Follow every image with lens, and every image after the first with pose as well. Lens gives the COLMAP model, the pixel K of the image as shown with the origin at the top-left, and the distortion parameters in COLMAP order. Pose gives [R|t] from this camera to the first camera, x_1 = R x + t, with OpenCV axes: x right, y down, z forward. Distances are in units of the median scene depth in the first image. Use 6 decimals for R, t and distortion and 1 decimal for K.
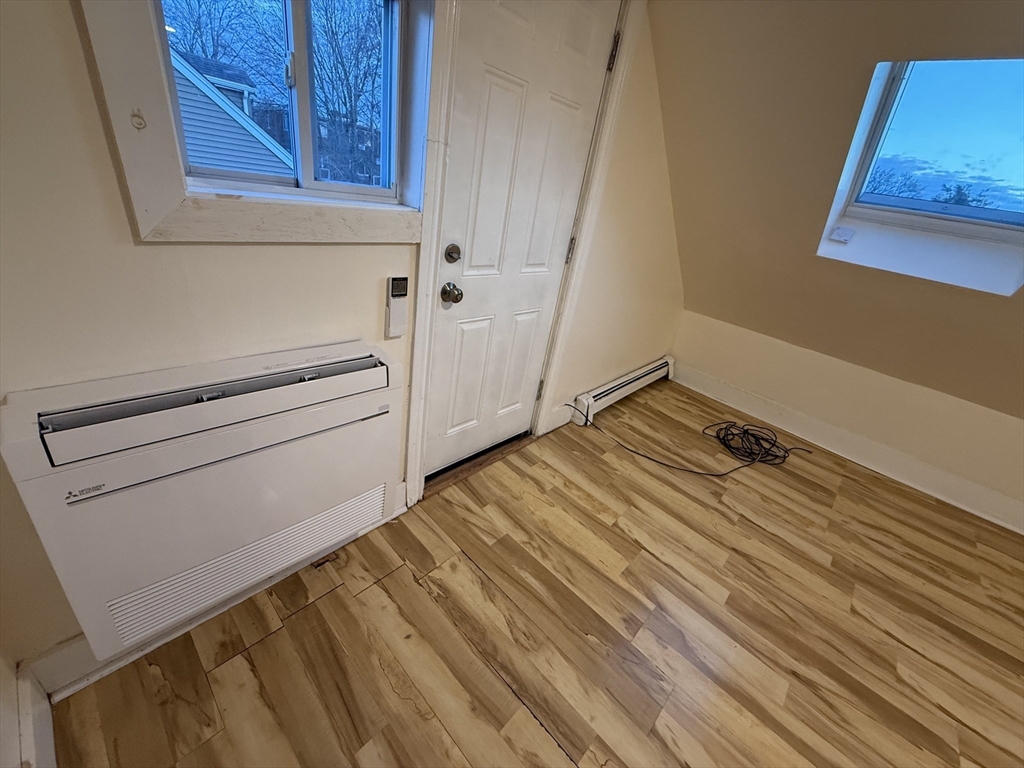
lens RADIAL K [[407.8, 0, 512.0], [0, 407.8, 384.0], [0, 0, 1]] dist [0.001570, 0.000033]
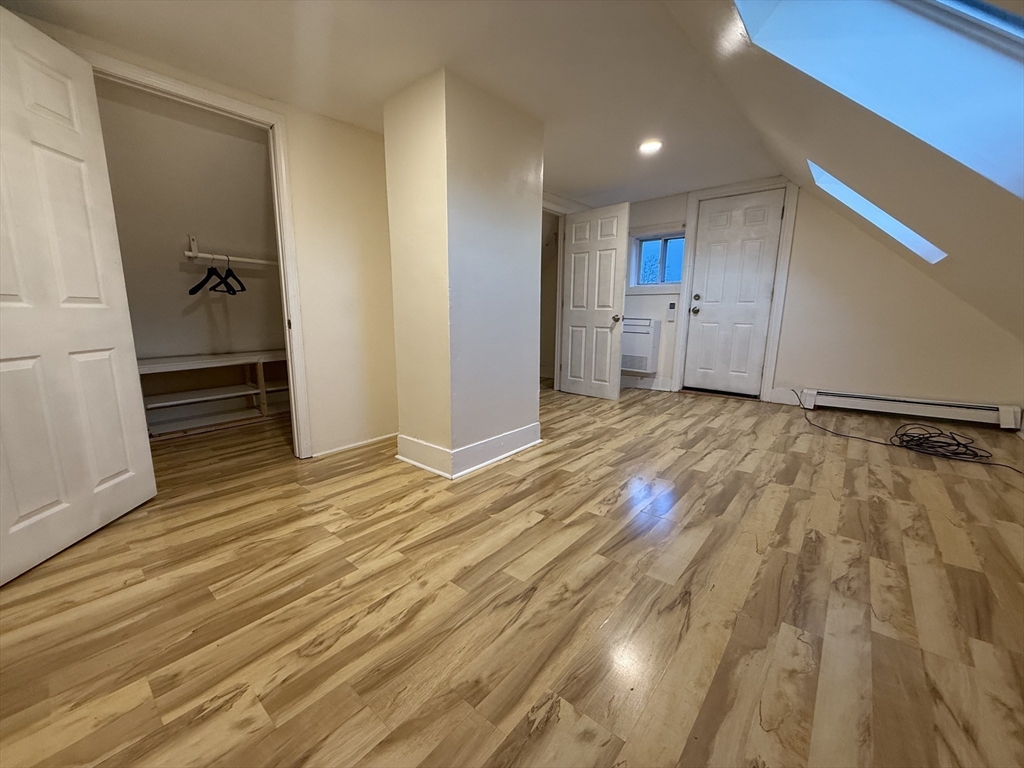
lens RADIAL K [[407.8, 0, 512.0], [0, 407.8, 384.0], [0, 0, 1]] dist [0.001570, 0.000033]
pose [[0.050373, 0.020982, -0.998510, 2.282933], [-0.446318, 0.894866, -0.003712, 0.713525], [0.893455, 0.445840, 0.054441, -0.090226]]
